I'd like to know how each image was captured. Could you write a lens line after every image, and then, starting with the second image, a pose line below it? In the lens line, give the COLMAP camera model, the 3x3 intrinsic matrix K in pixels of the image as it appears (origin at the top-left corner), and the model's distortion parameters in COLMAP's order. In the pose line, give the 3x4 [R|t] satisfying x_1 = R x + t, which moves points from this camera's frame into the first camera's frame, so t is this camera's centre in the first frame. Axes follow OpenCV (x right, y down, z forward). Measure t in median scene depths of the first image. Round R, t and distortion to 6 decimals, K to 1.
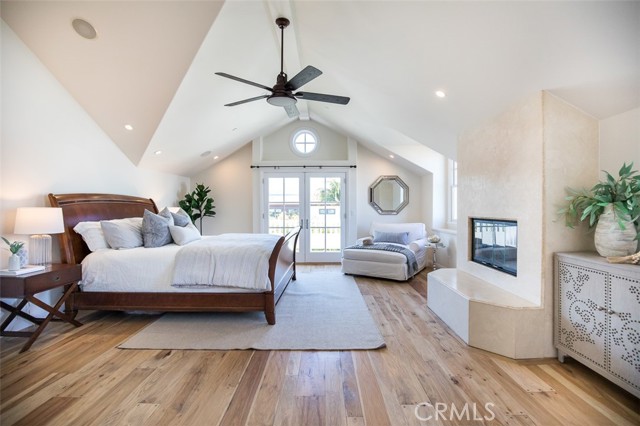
lens RADIAL K [[303.5, 0, 320.3], [0, 303.5, 211.8], [0, 0, 1]] dist [-0.014767, -0.000030]
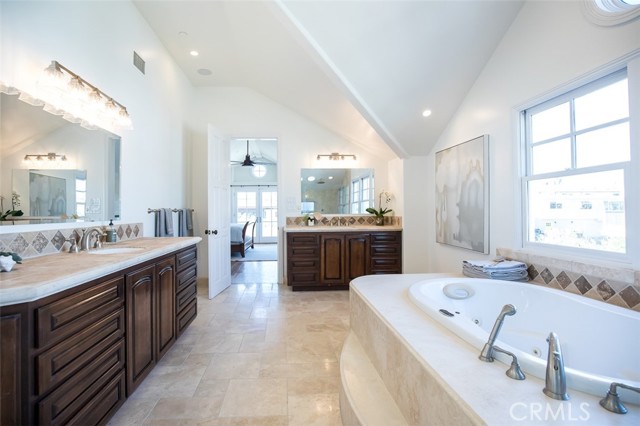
lens RADIAL K [[303.5, 0, 319.7], [0, 303.5, 211.0], [0, 0, 1]] dist [-0.014767, -0.000030]
pose [[0.991566, 0.002758, 0.129576, 0.066364], [-0.002629, 0.999996, -0.001168, -0.006527], [-0.129578, 0.000818, 0.991569, -0.744959]]
